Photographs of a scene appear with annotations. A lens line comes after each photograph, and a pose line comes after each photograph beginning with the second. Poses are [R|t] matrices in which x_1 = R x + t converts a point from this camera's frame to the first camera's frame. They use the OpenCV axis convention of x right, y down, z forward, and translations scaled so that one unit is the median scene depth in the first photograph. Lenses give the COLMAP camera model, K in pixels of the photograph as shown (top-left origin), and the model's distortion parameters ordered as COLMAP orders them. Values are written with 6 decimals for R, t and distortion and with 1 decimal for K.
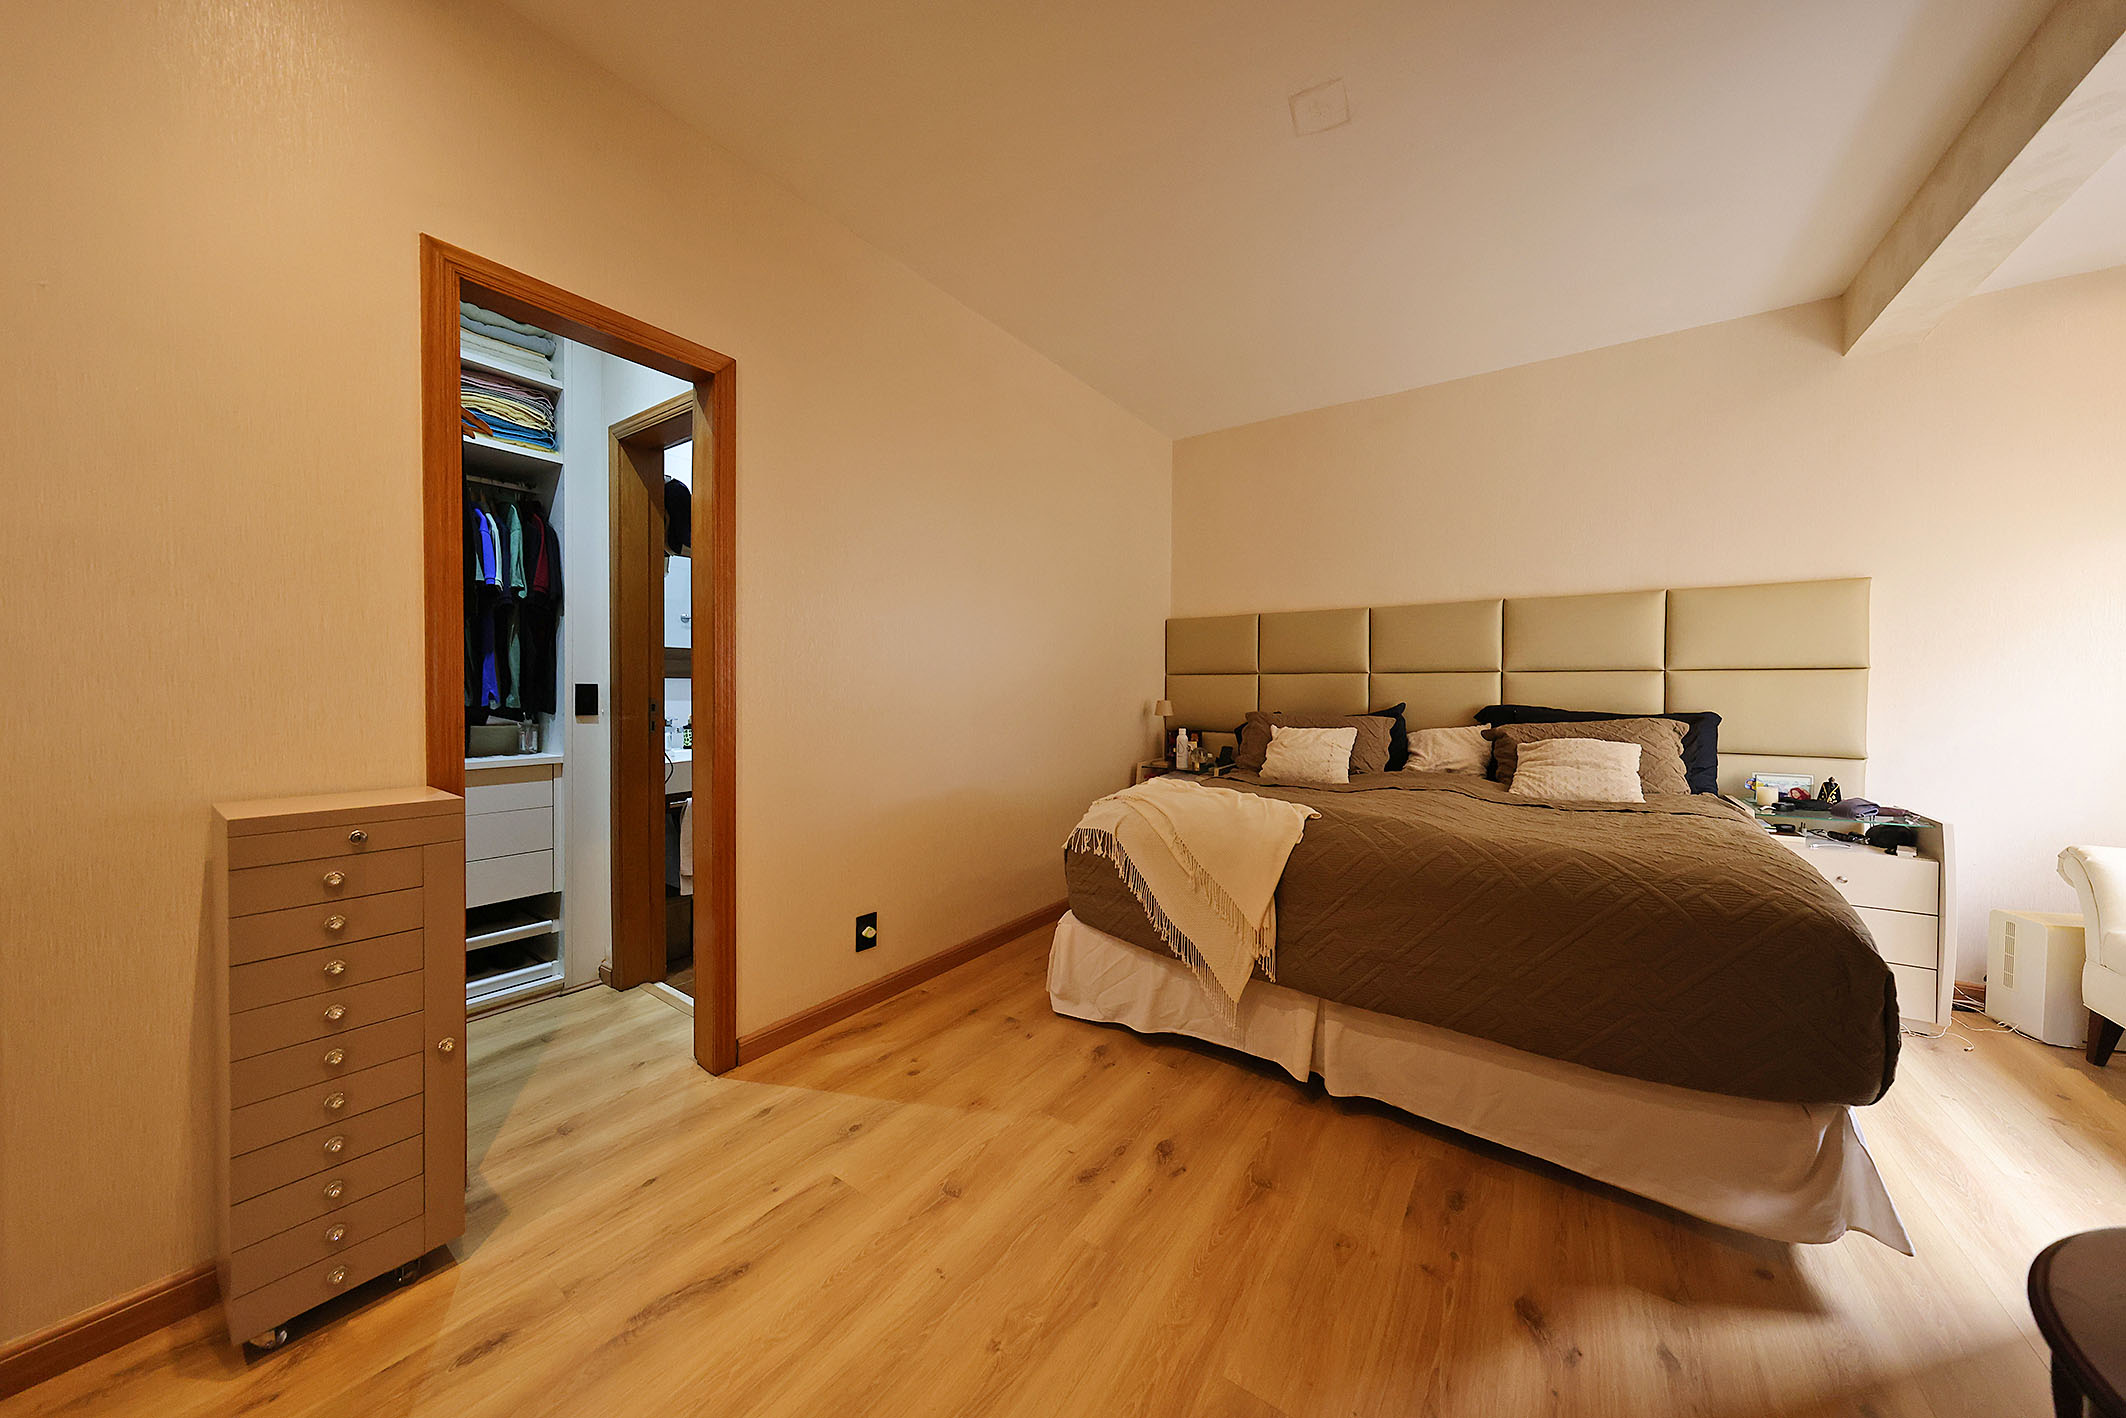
lens RADIAL K [[696.5, 0, 1058.2], [0, 696.5, 700.3], [0, 0, 1]] dist [0.001635, 0.000117]
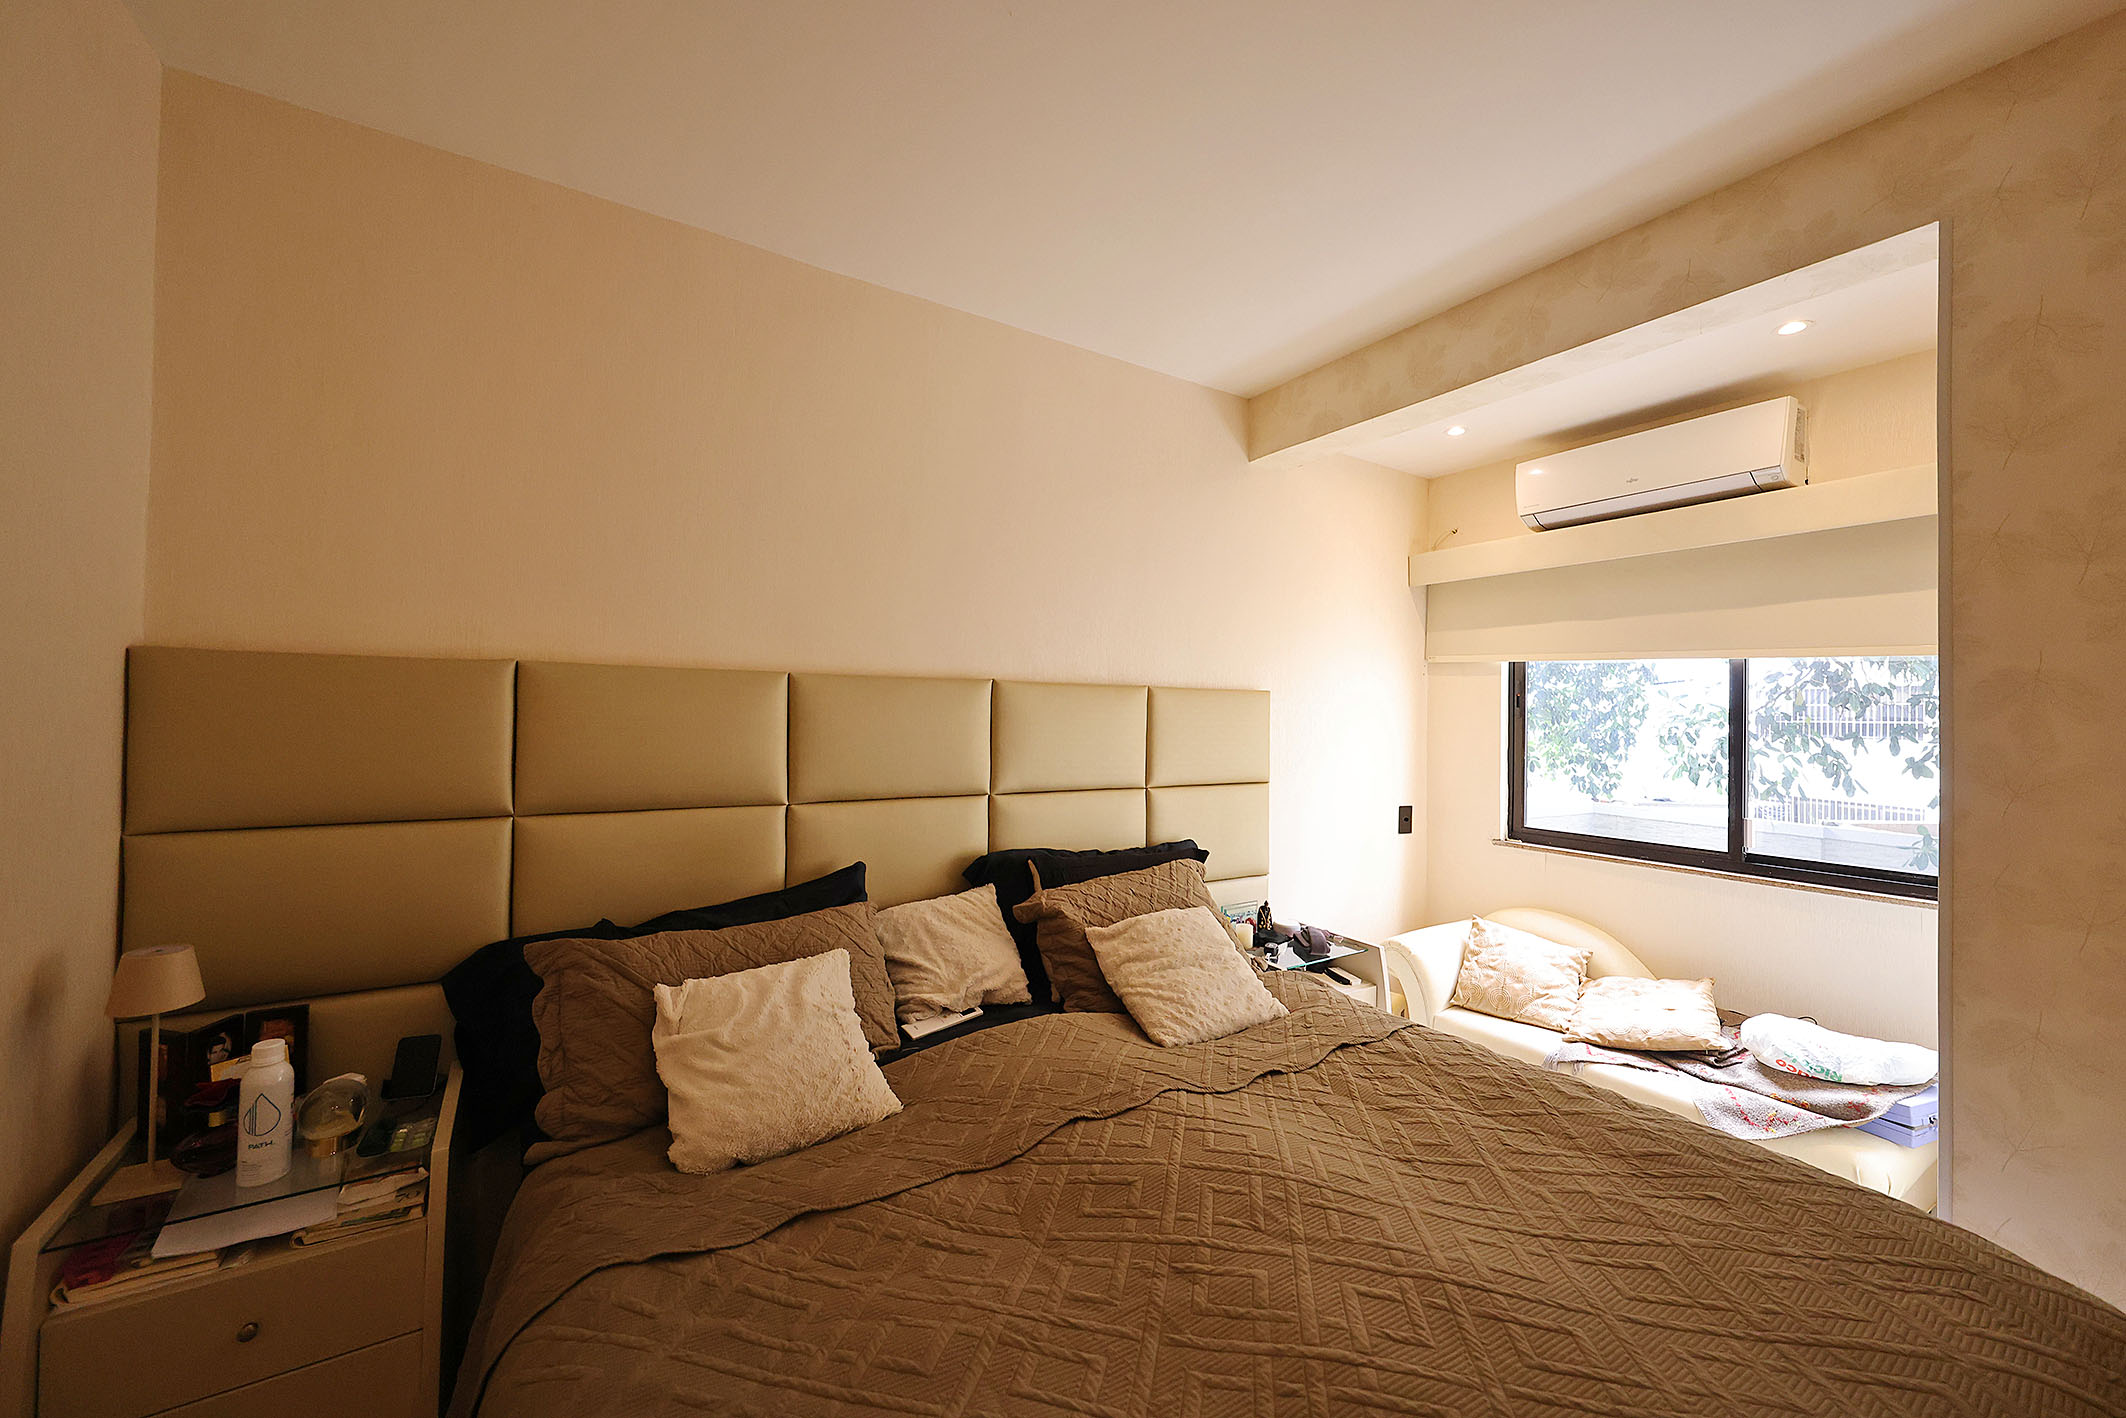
lens RADIAL K [[802.2, 0, 1057.4], [0, 802.2, 702.1], [0, 0, 1]] dist [0.000664, 0.000102]
pose [[0.384685, 0.014657, 0.922931, -0.008753], [0.001304, 0.999864, -0.016422, -0.127769], [-0.923047, 0.007520, 0.384614, 0.755031]]
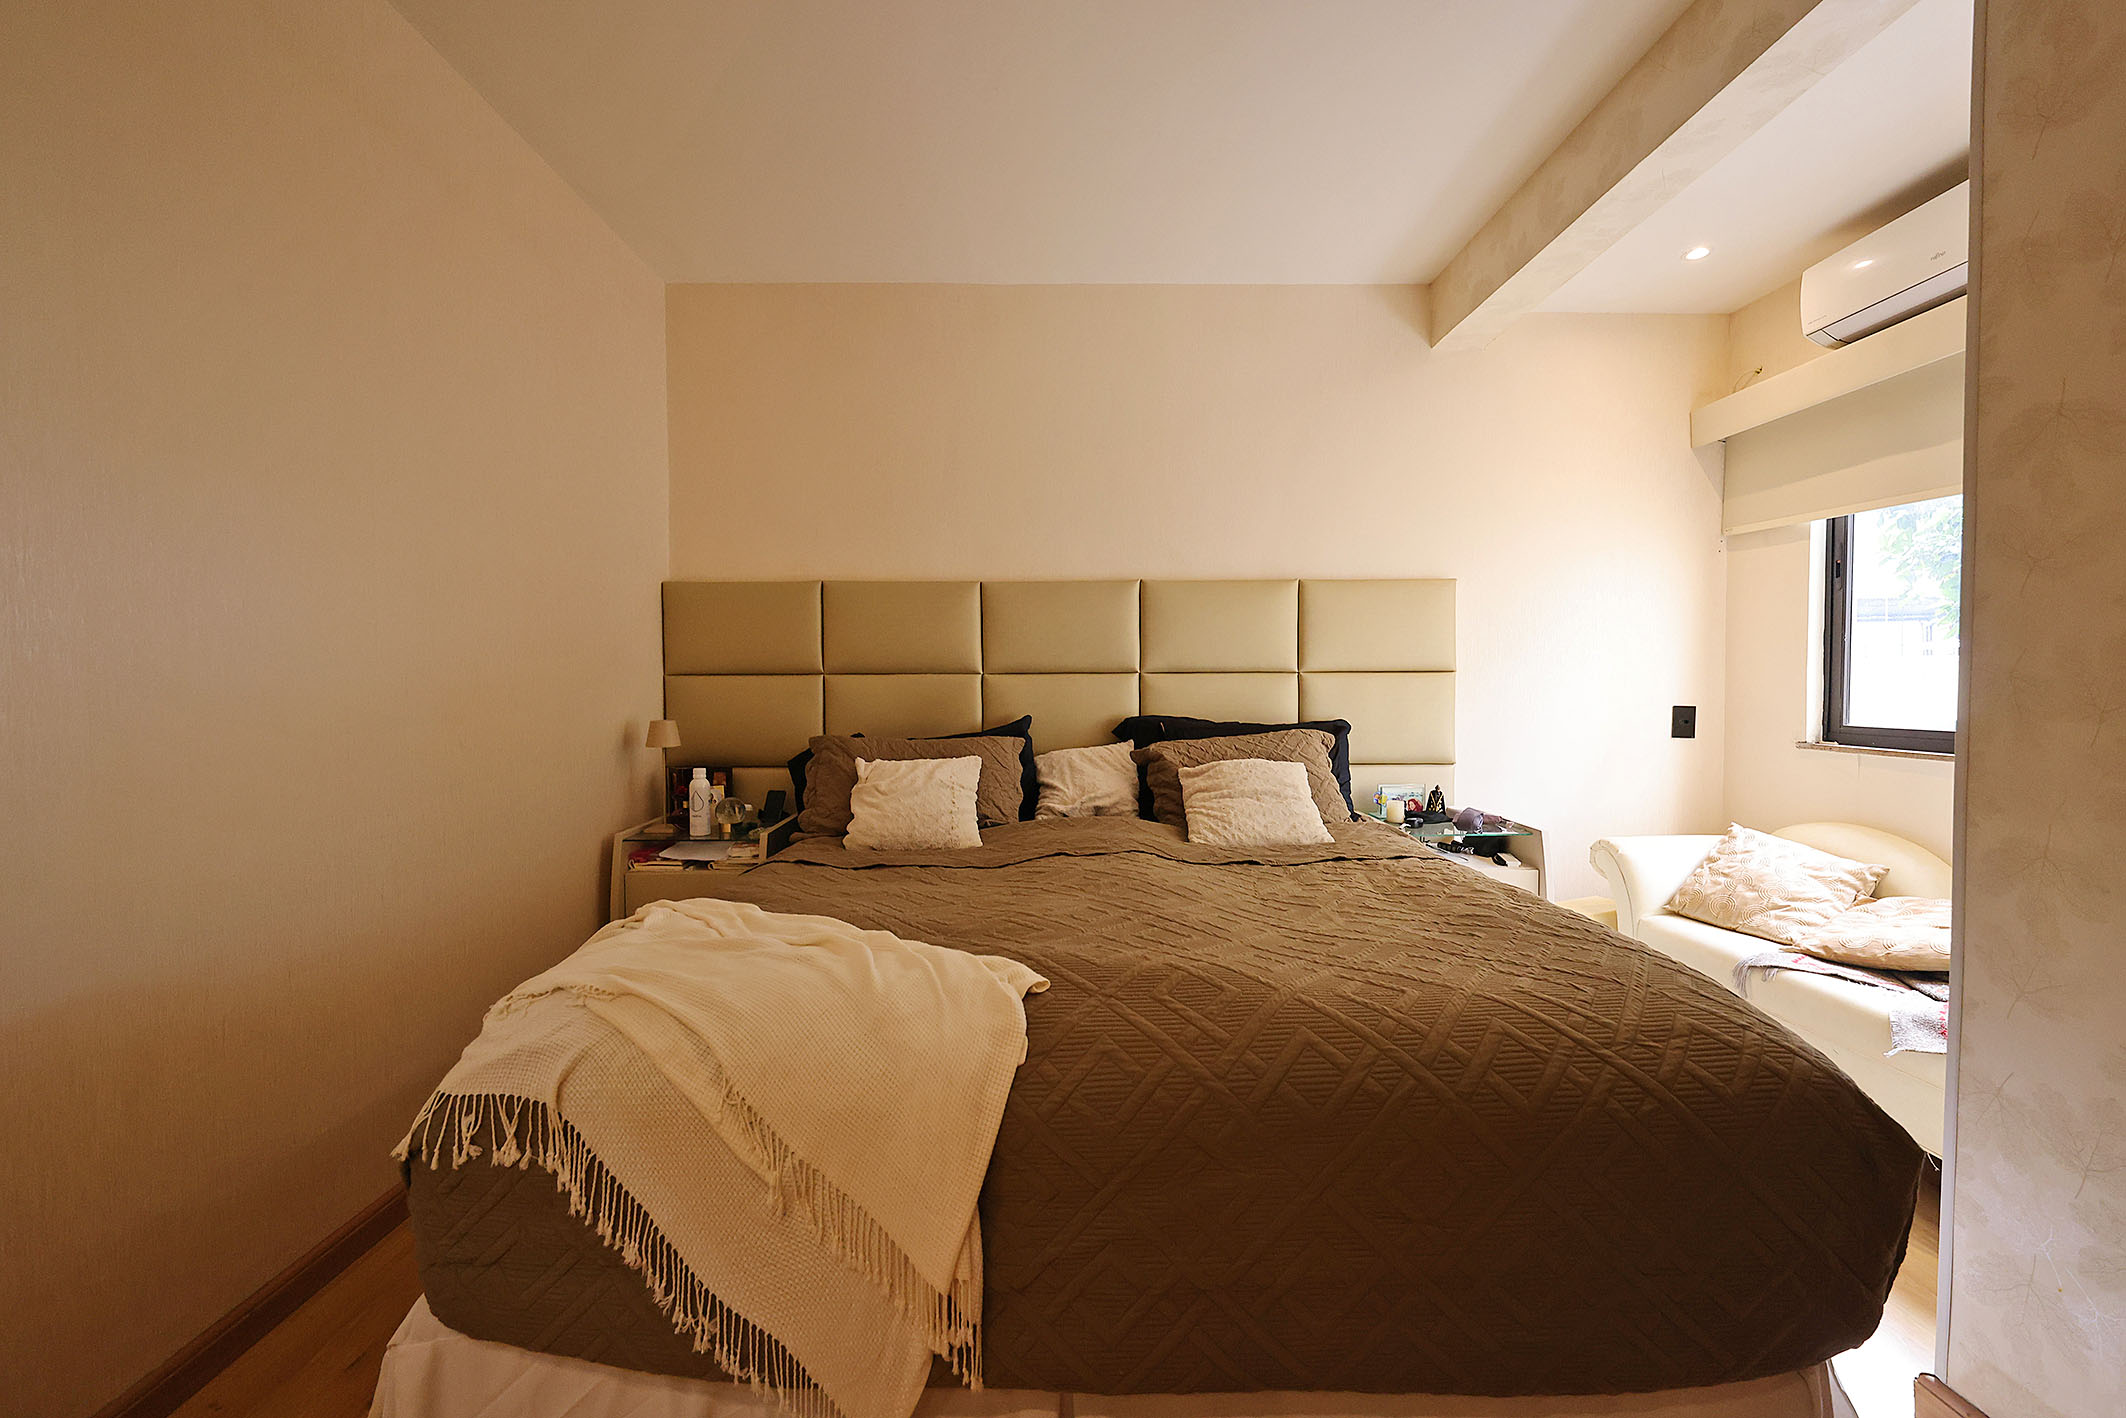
lens RADIAL K [[802.2, 0, 1054.1], [0, 802.2, 701.4], [0, 0, 1]] dist [0.000664, 0.000102]
pose [[0.814951, -0.021463, 0.579132, 0.041564], [0.017699, 0.999770, 0.012145, -0.024512], [-0.579259, 0.000353, 0.815144, 0.366268]]
